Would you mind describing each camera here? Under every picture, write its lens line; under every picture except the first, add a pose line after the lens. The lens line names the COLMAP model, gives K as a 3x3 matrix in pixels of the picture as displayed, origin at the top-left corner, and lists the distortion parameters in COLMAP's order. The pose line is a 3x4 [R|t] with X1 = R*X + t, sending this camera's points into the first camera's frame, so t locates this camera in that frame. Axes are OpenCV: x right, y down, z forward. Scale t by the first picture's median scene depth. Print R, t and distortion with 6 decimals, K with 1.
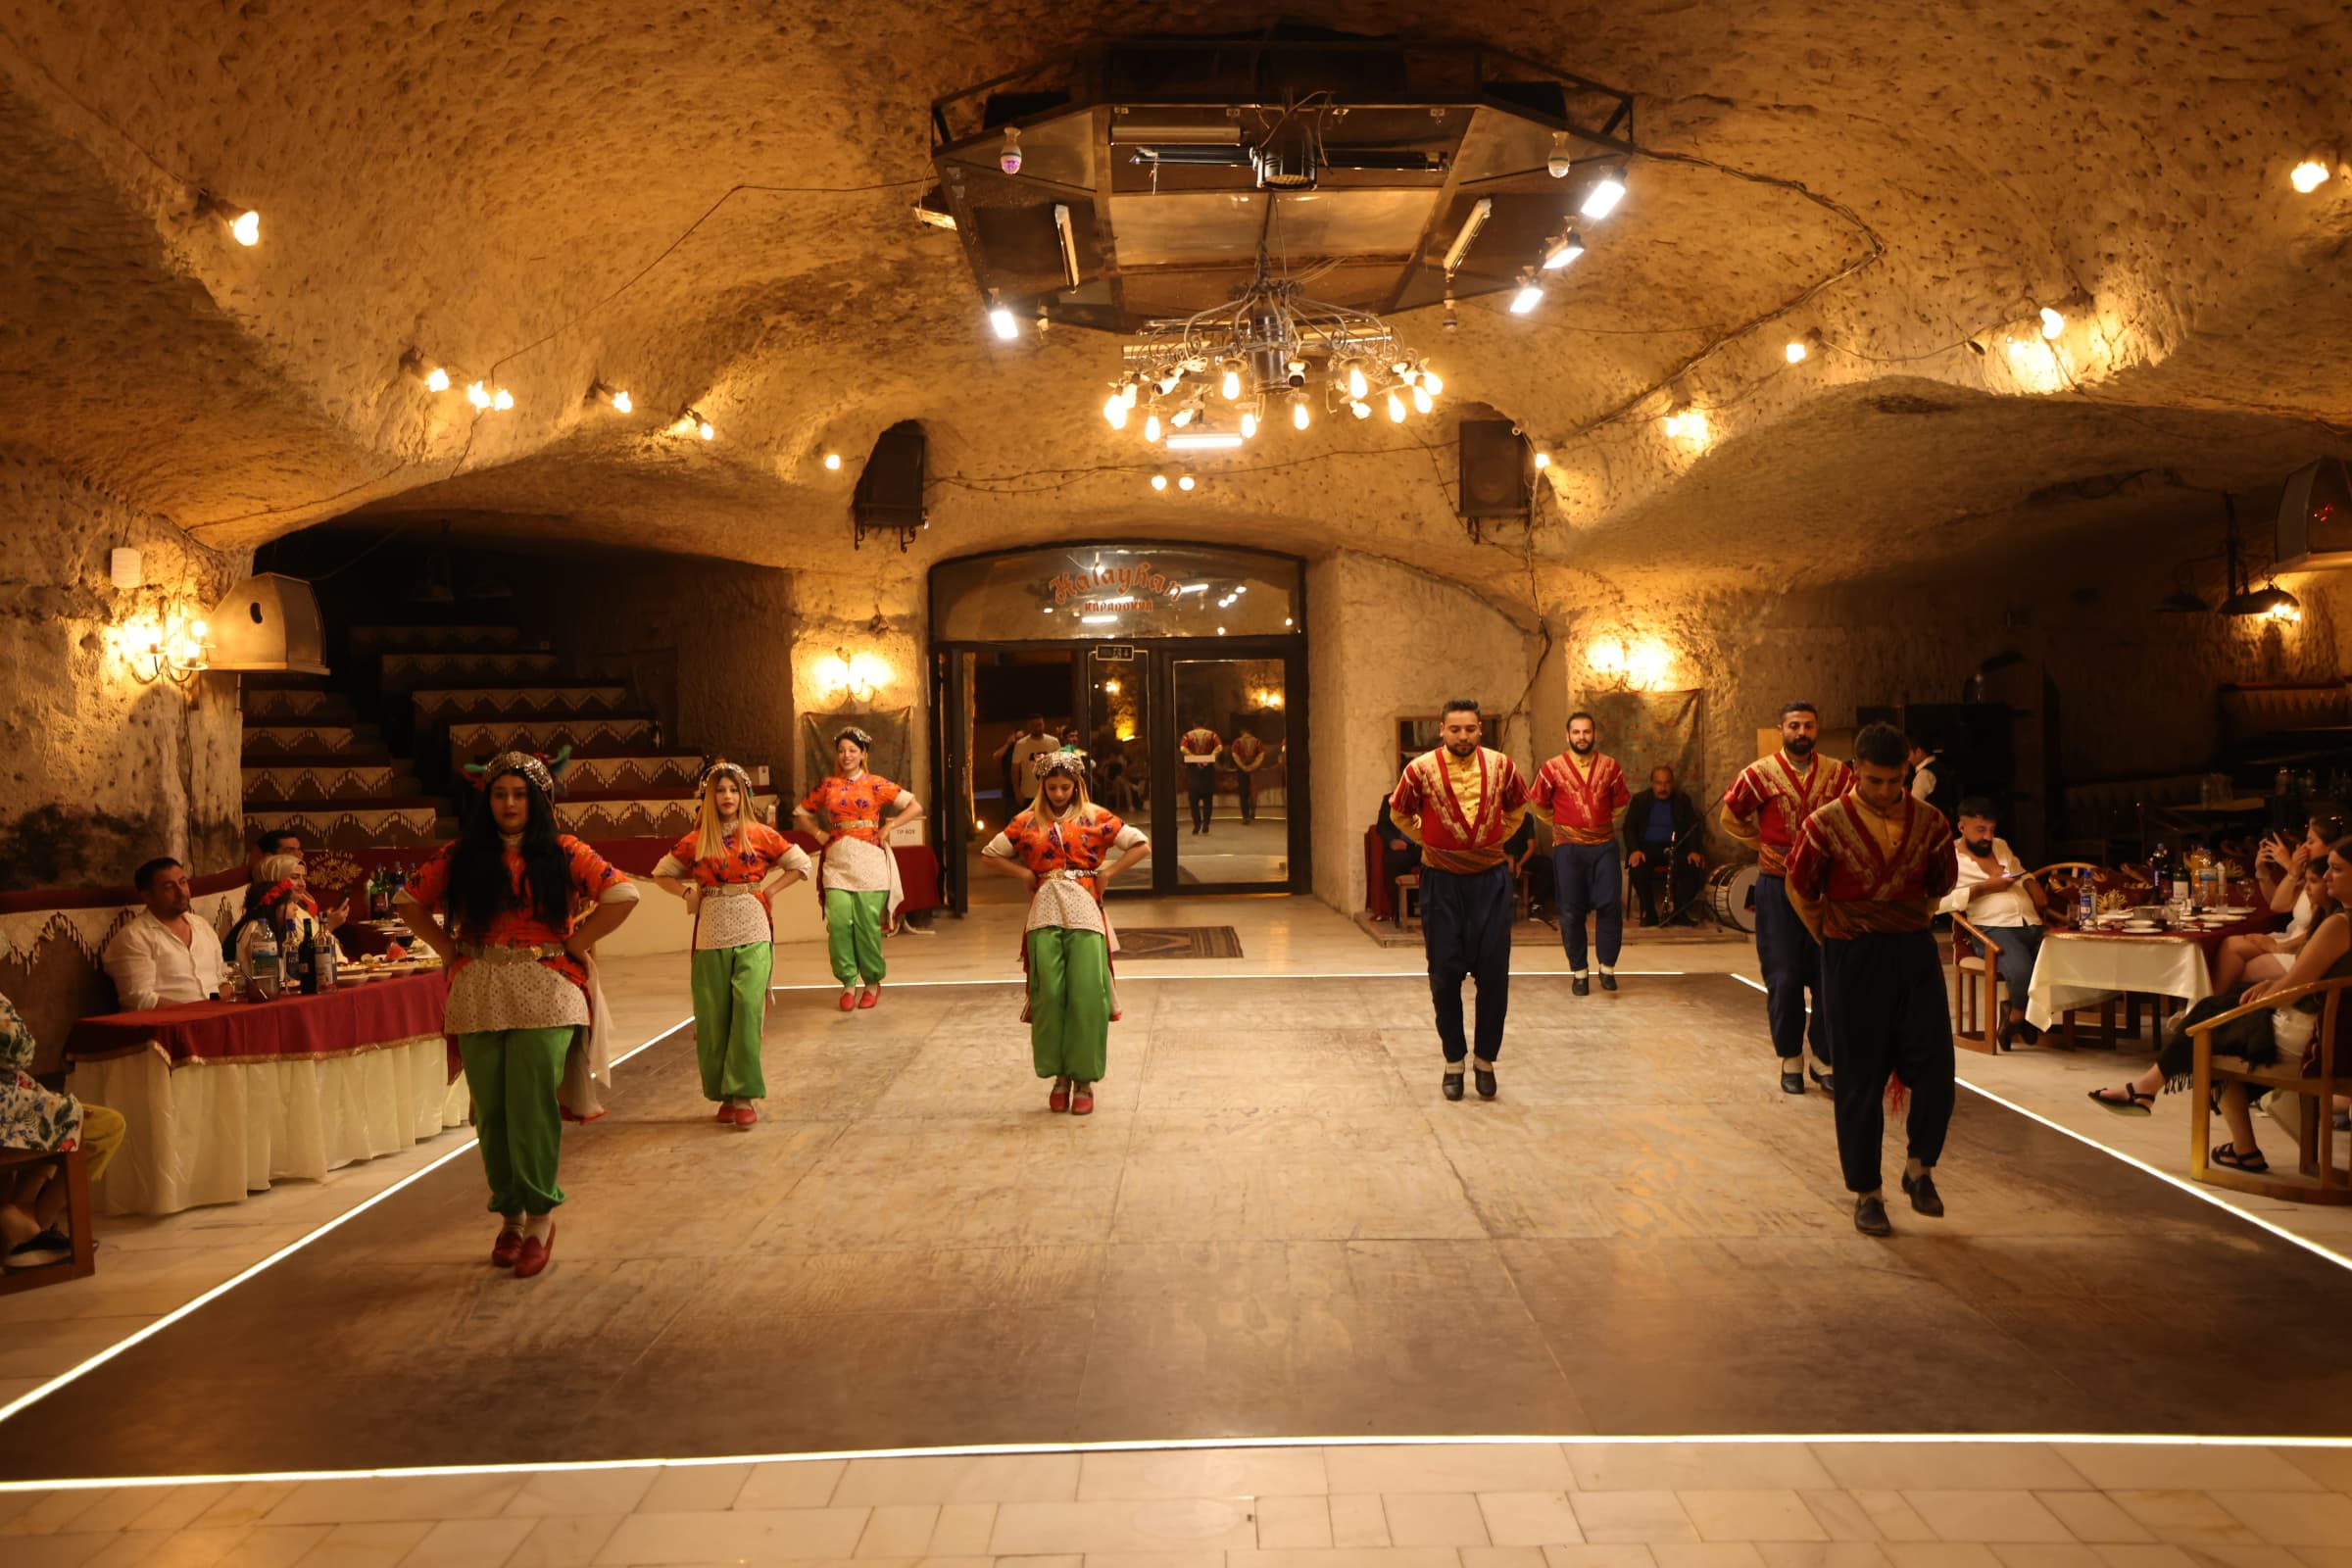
lens RADIAL K [[2214.8, 0, 1172.1], [0, 2214.8, 753.2], [0, 0, 1]] dist [0.059467, 0.018290]
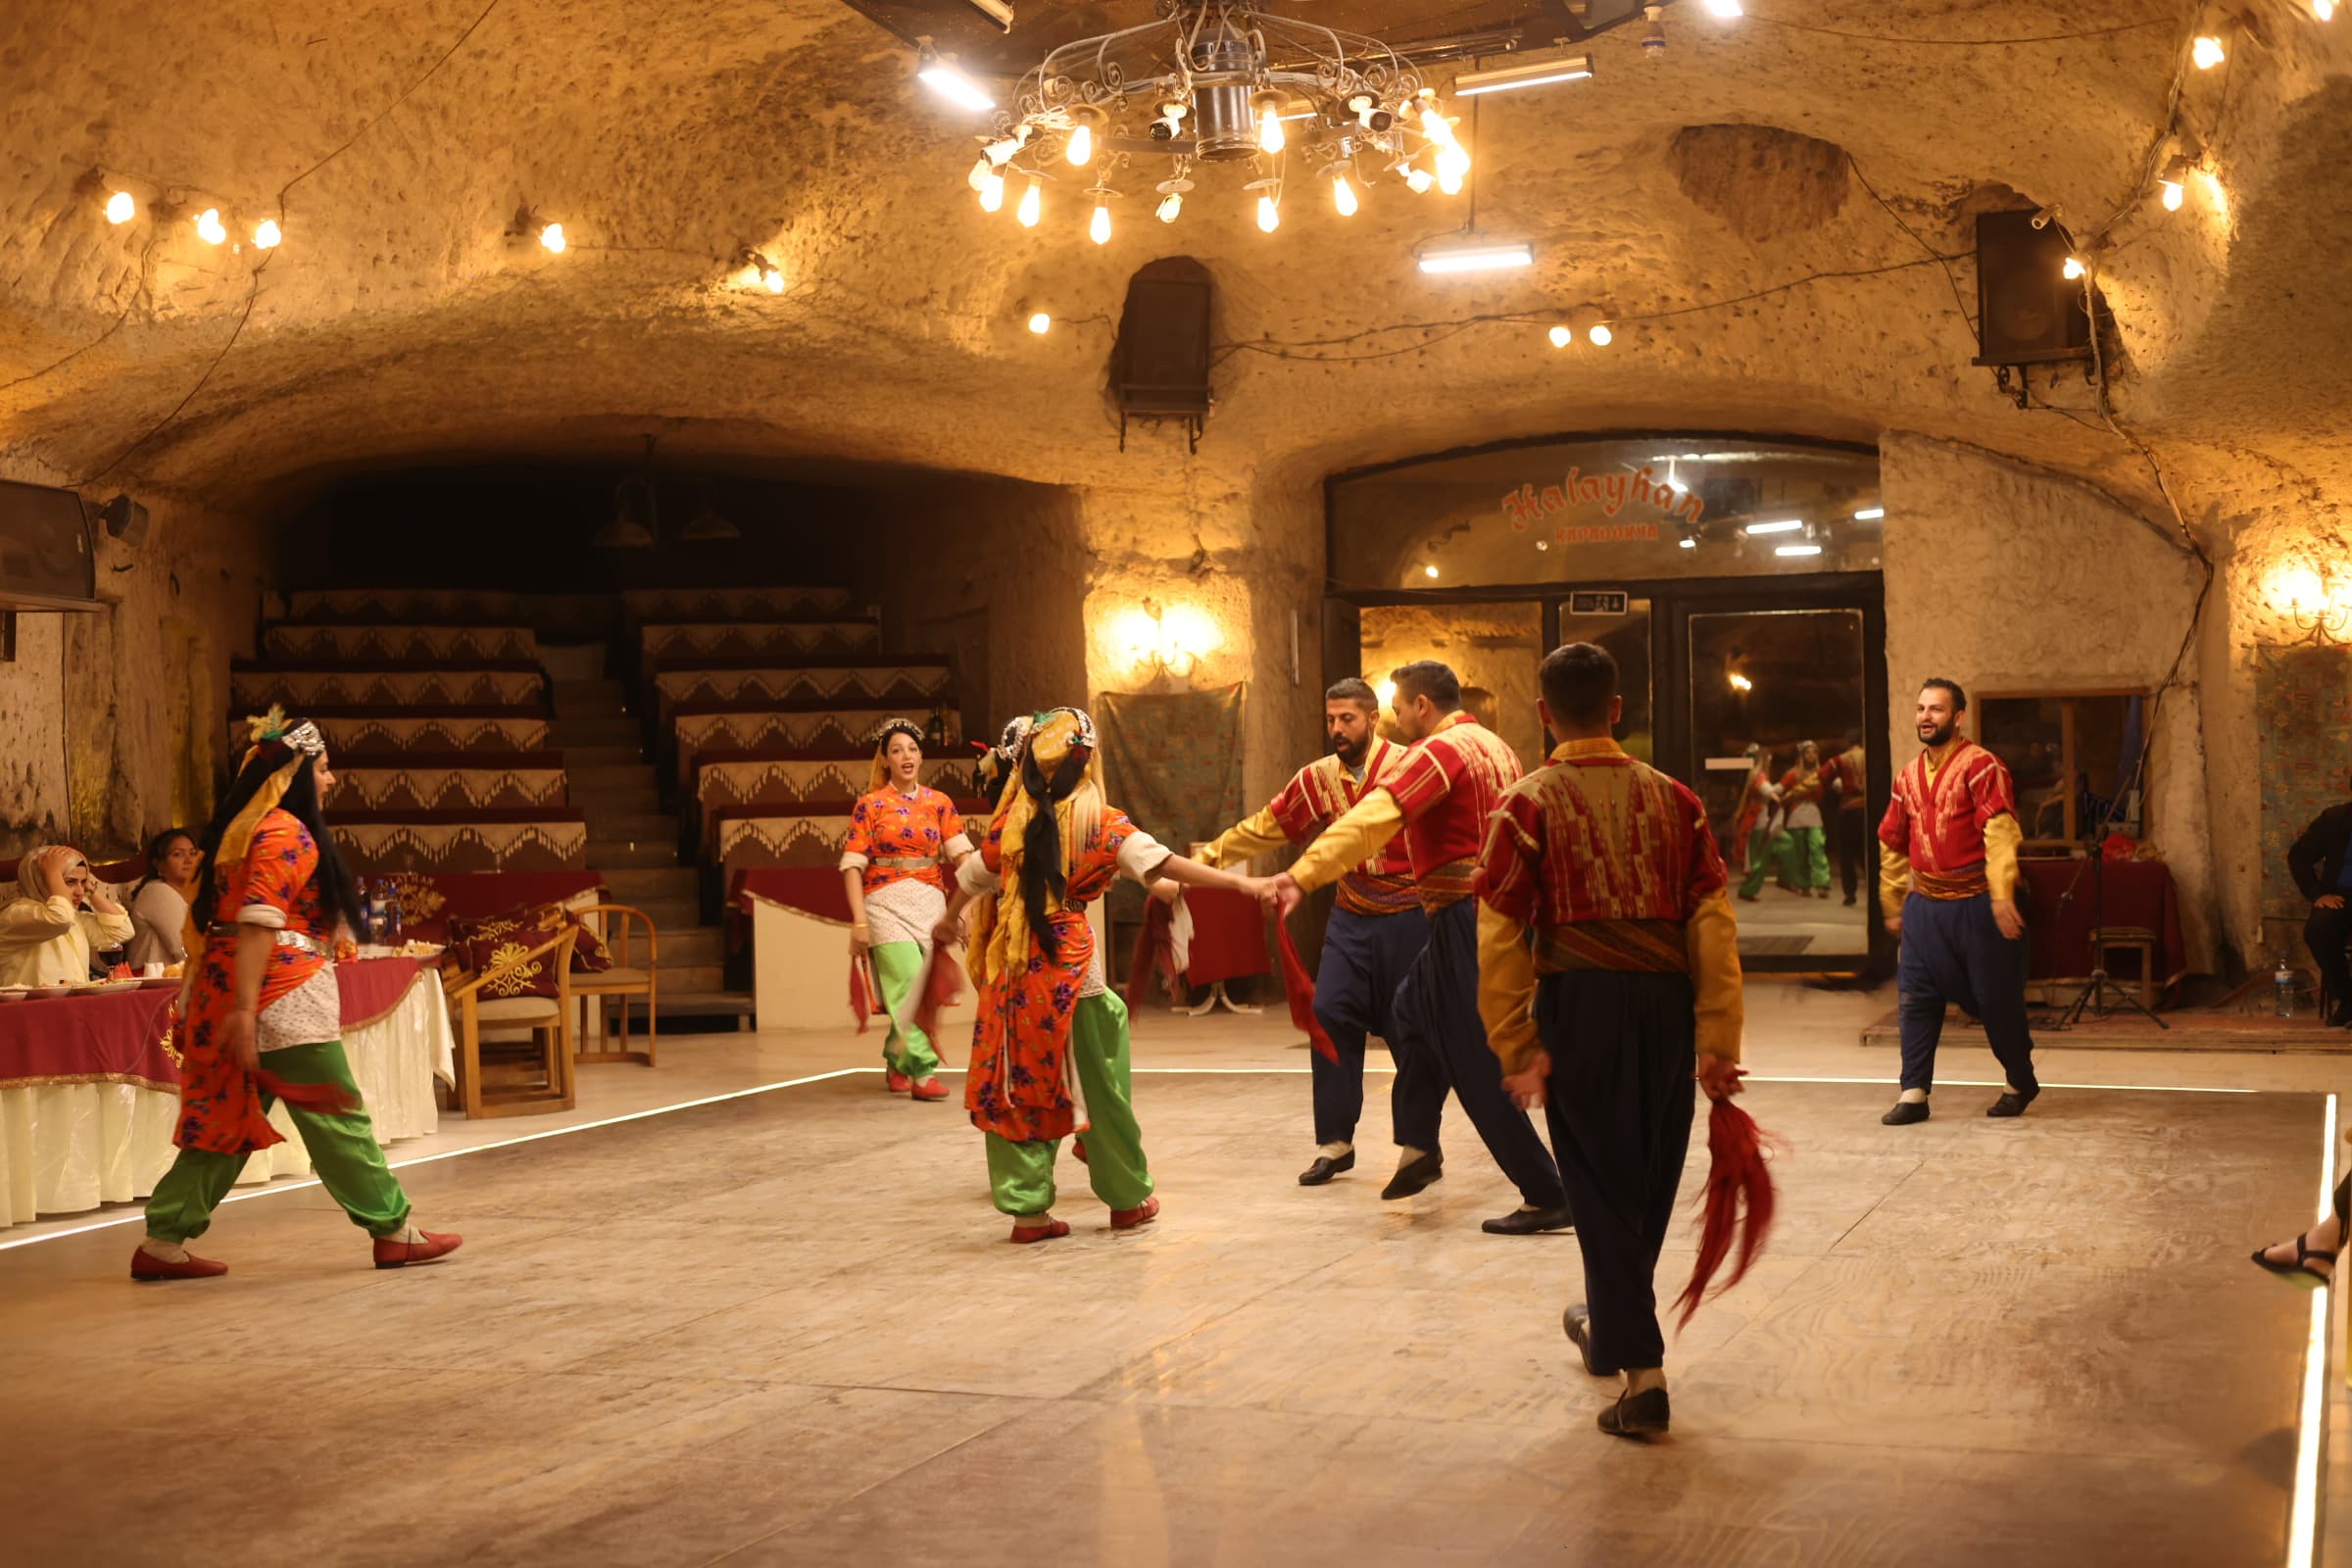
lens RADIAL K [[3273.4, 0, 1167.4], [0, 3273.4, 779.6], [0, 0, 1]] dist [0.083241, -0.294305]
pose [[0.946198, 0.001283, -0.323584, 0.211763], [-0.003686, 0.999970, -0.006814, 0.018080], [0.323566, 0.007641, 0.946175, 0.041128]]
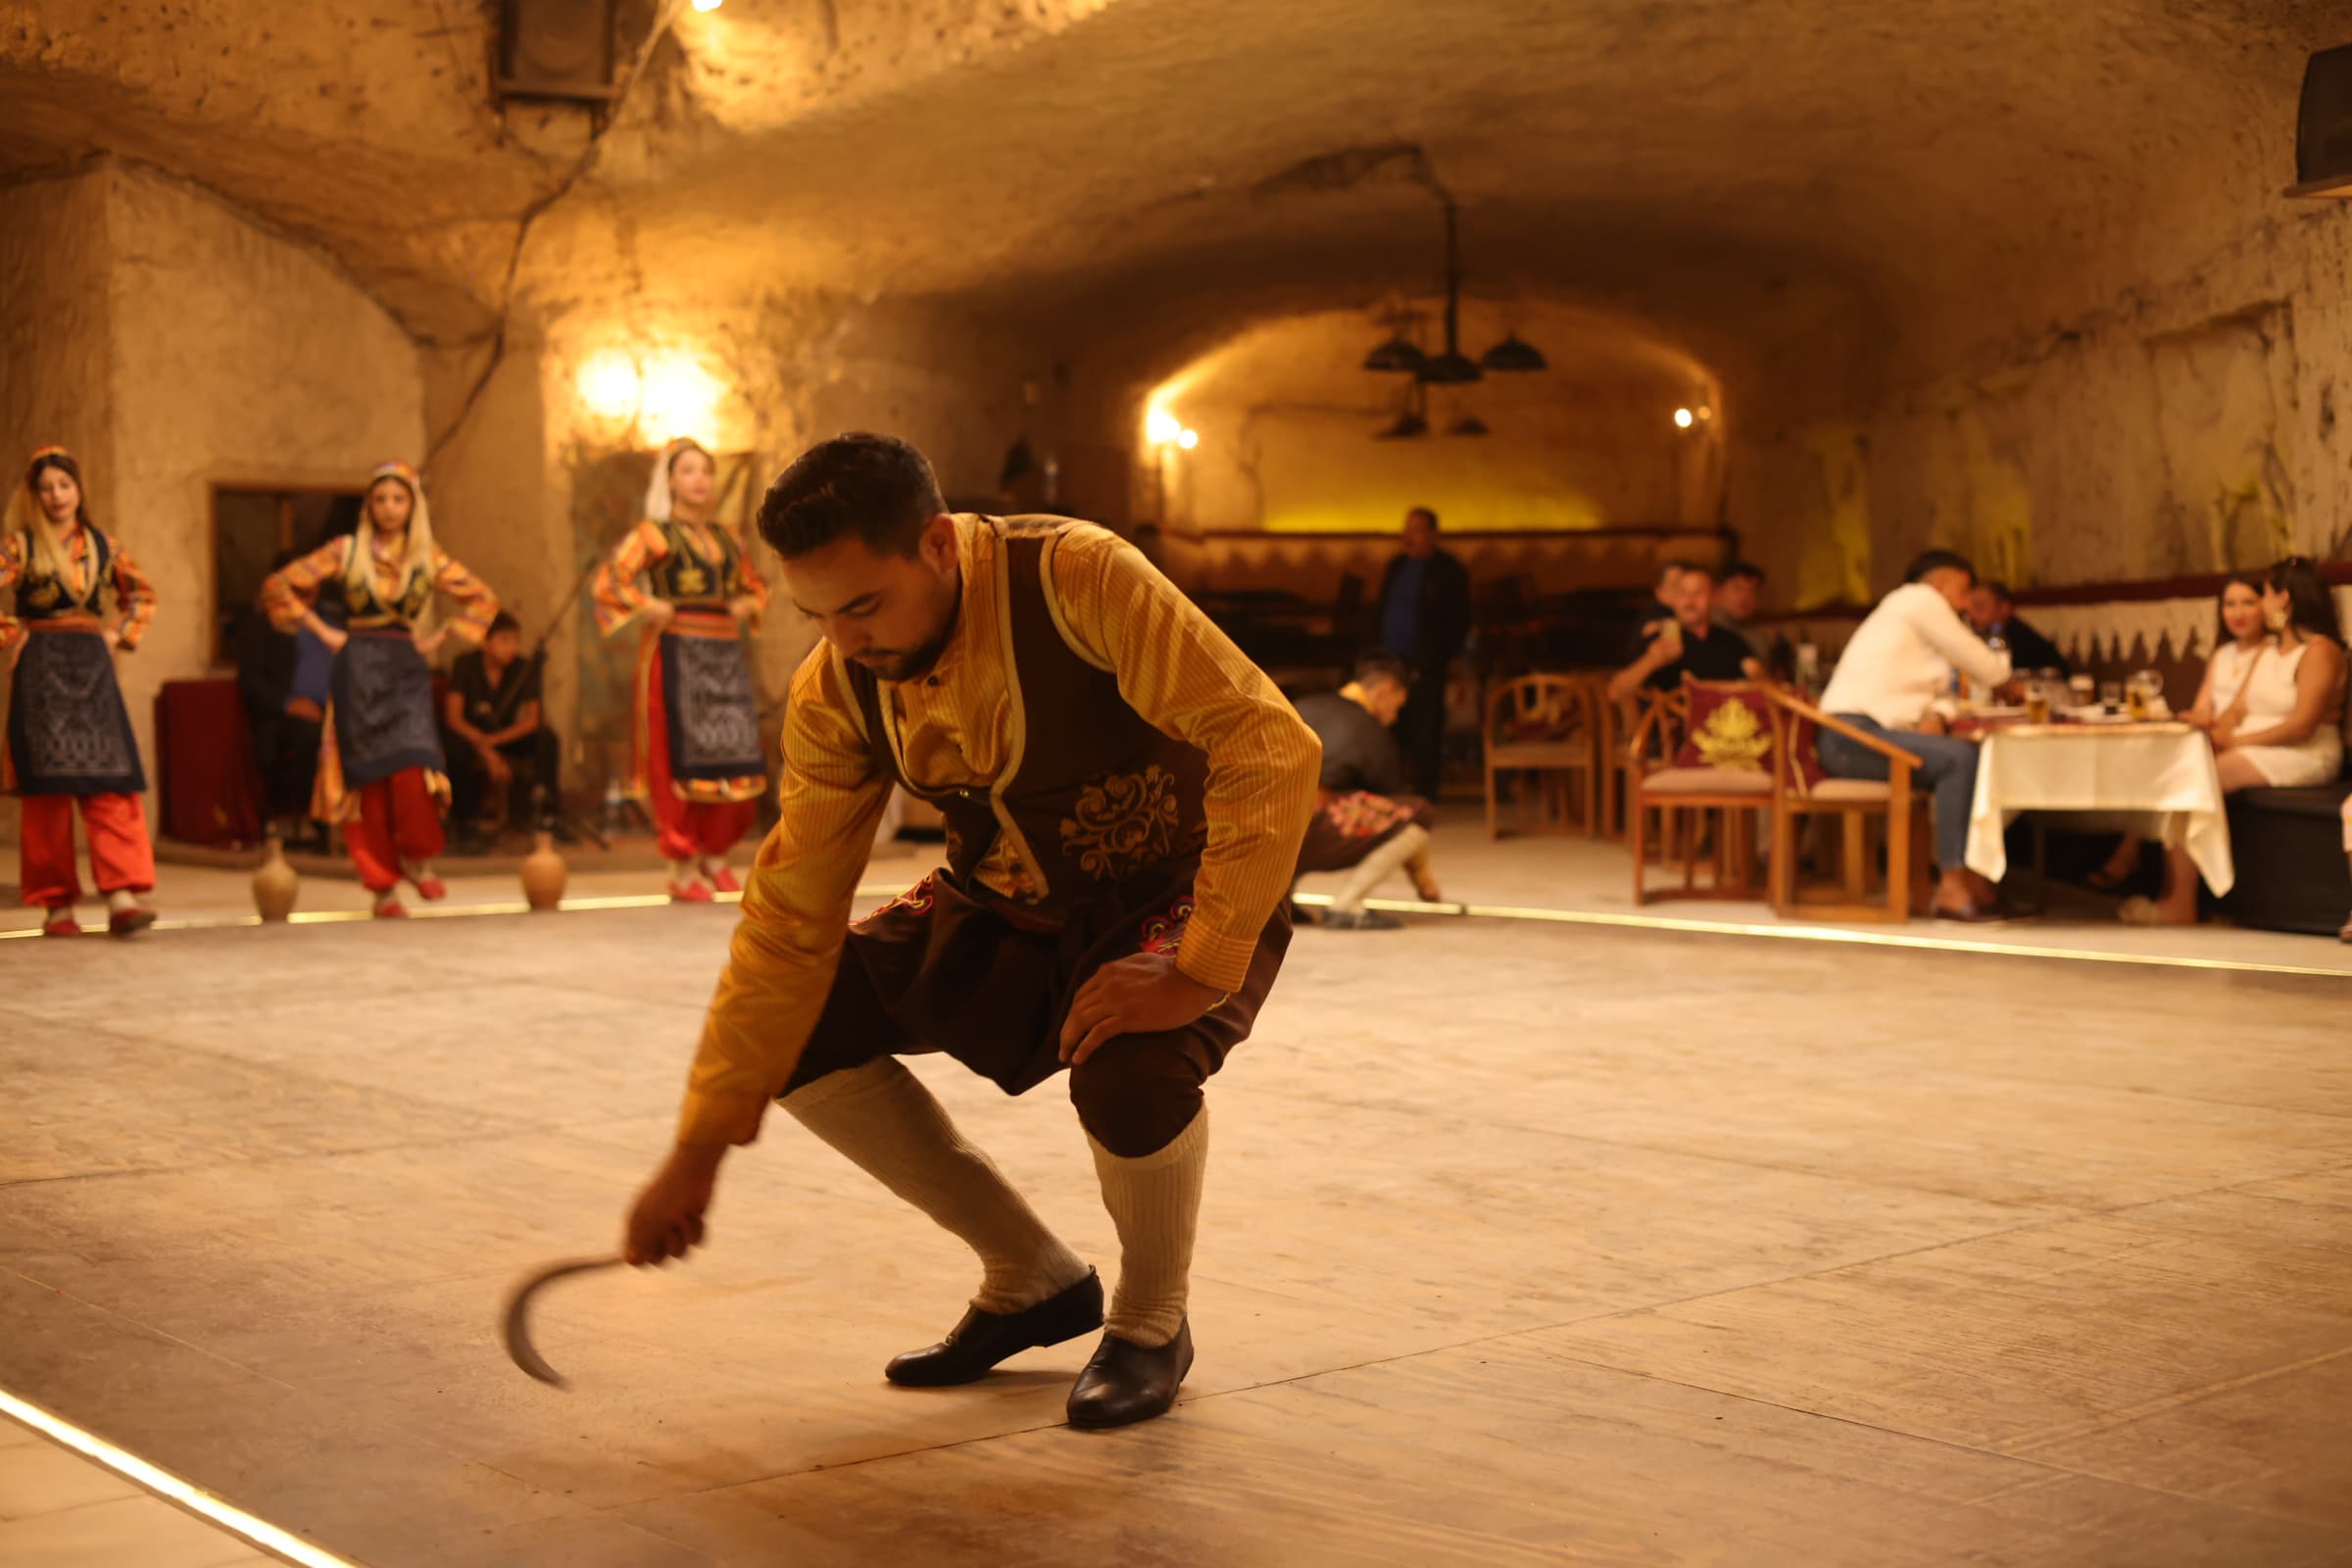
lens RADIAL K [[3275.3, 0, 1176.0], [0, 3275.3, 784.0], [0, 0, 1]] dist [0.077075, -0.319689]
pose [[0.770079, -0.008905, 0.637886, -0.257733], [0.001200, 0.999921, 0.012510, 0.053861], [-0.637947, -0.008868, 0.770029, 0.265226]]
